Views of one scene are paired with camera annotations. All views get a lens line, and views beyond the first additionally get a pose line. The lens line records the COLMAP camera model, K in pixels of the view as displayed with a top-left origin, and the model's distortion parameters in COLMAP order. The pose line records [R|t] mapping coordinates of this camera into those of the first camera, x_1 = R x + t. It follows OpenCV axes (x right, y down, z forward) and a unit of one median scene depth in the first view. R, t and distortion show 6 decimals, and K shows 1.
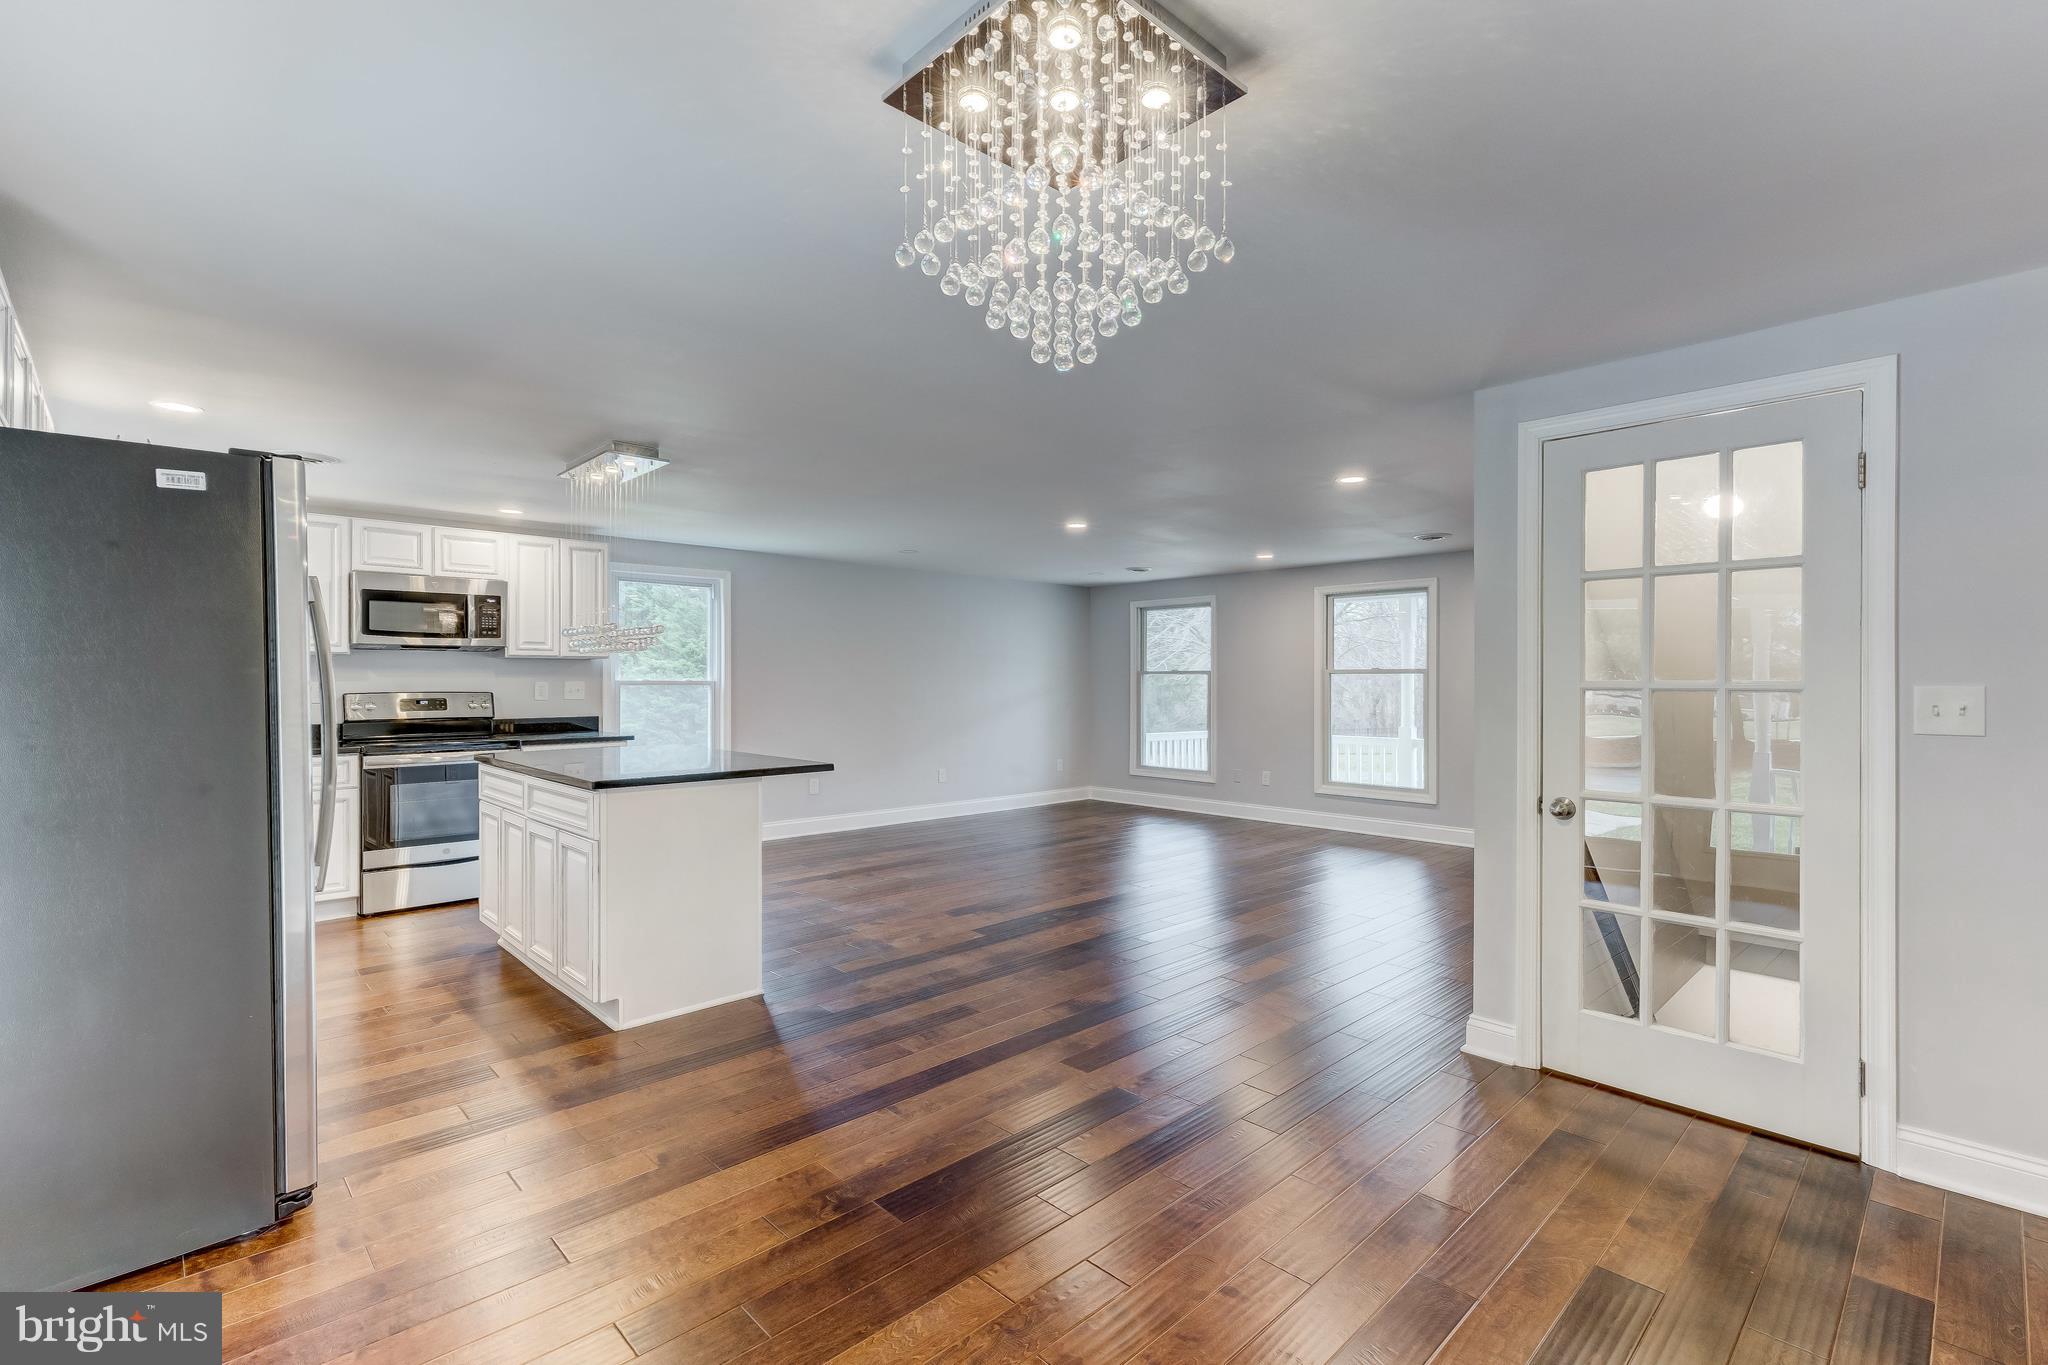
lens RADIAL K [[969.2, 0, 1020.3], [0, 969.2, 685.3], [0, 0, 1]] dist [-0.000239, -0.000475]
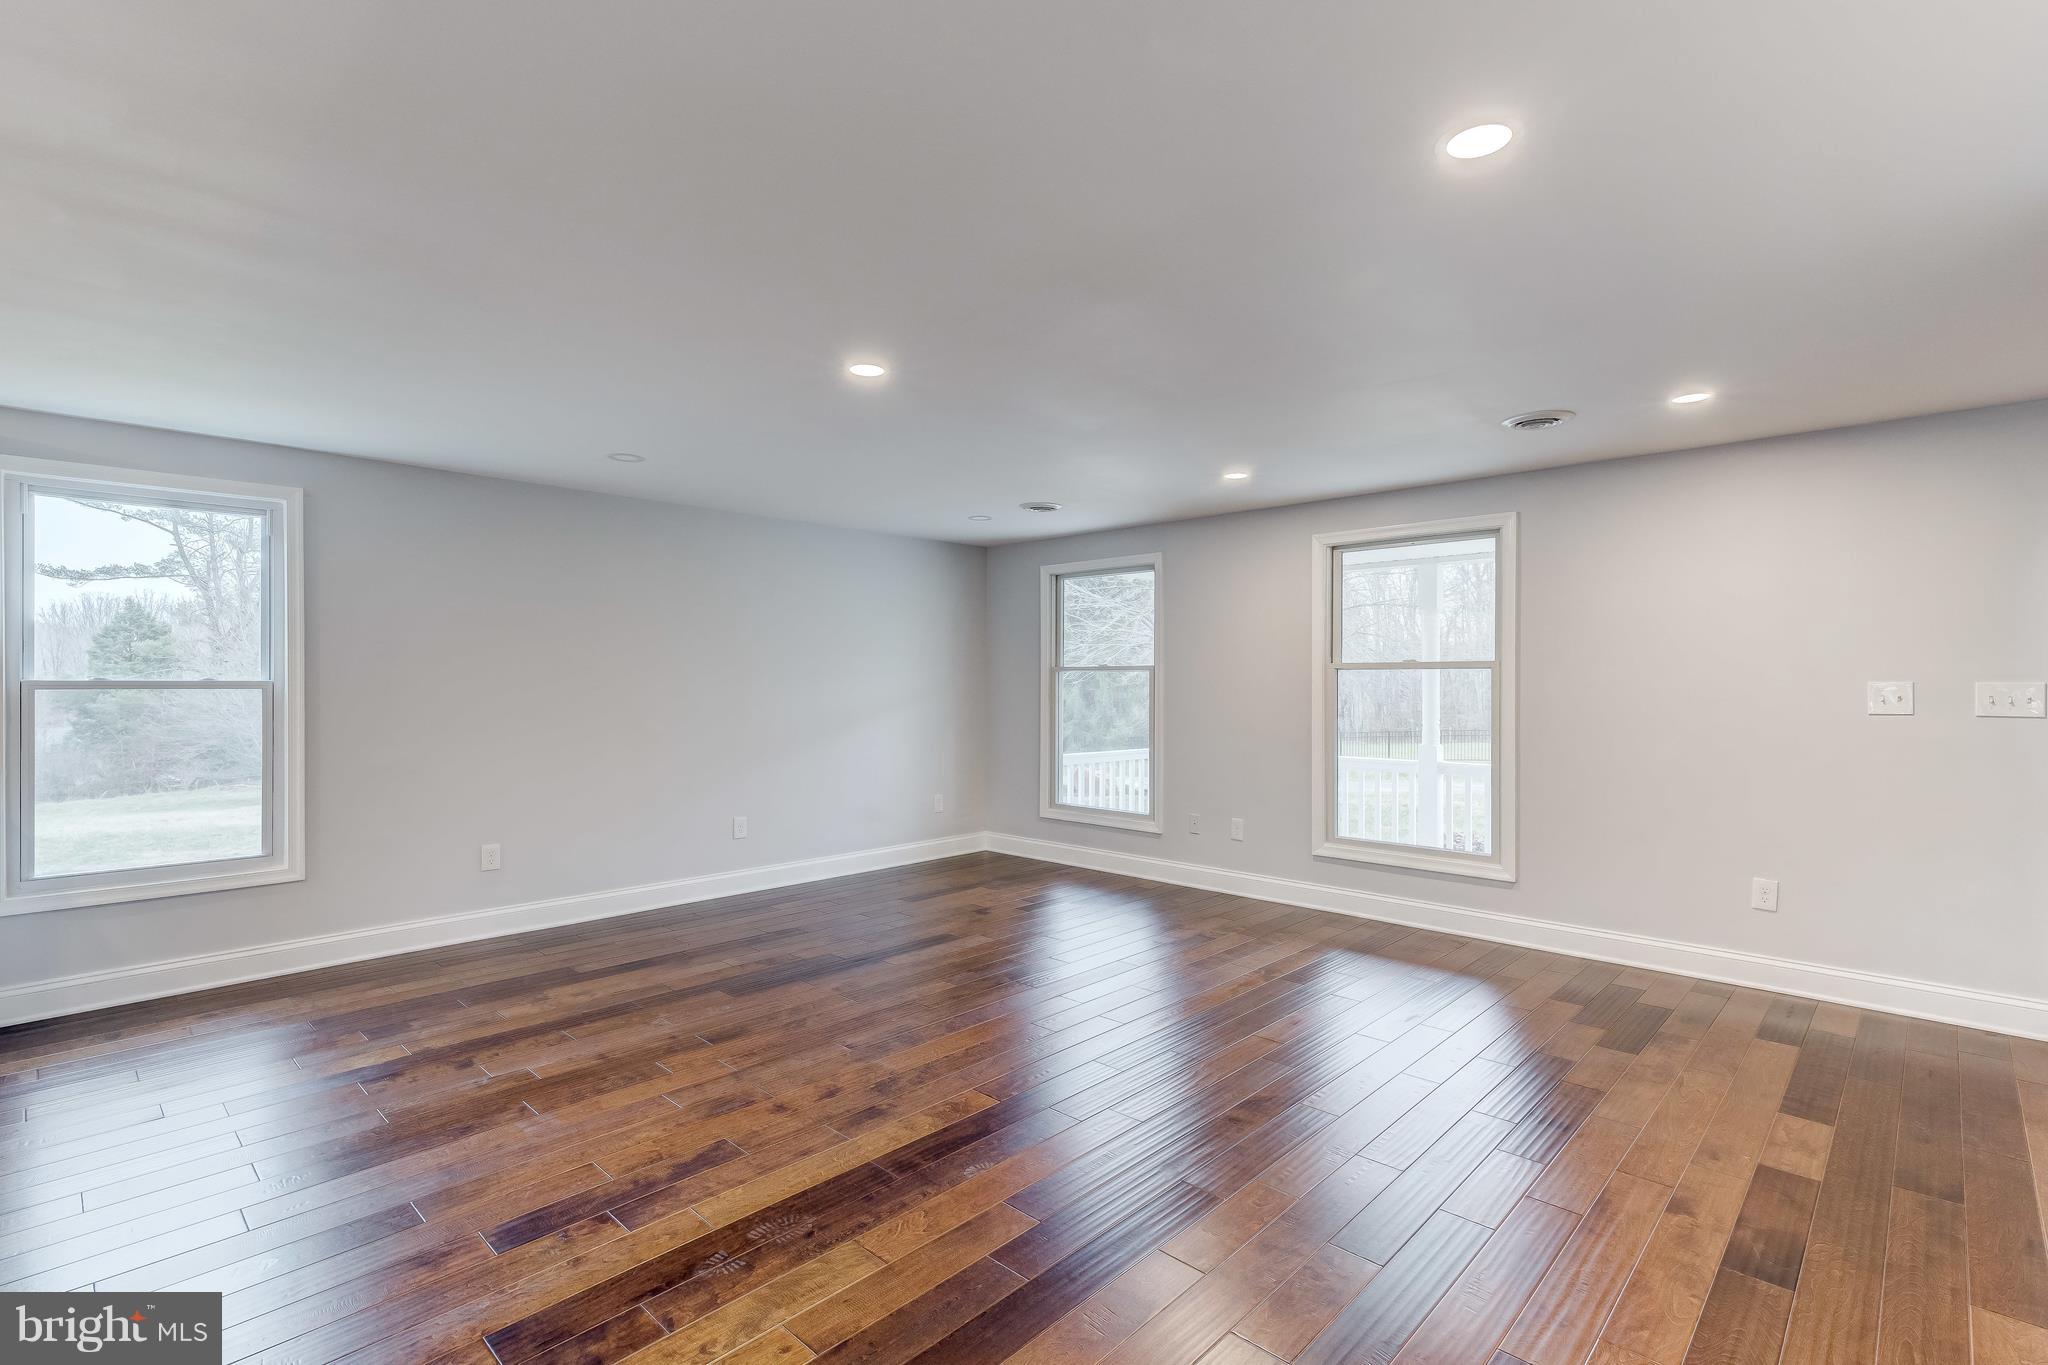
lens RADIAL K [[953.3, 0, 1034.0], [0, 953.3, 675.3], [0, 0, 1]] dist [-0.046706, 0.000627]
pose [[0.997677, -0.002244, 0.068088, 0.067168], [0.003011, 0.999933, -0.011167, -0.000958], [-0.068058, 0.011346, 0.997617, 0.342738]]
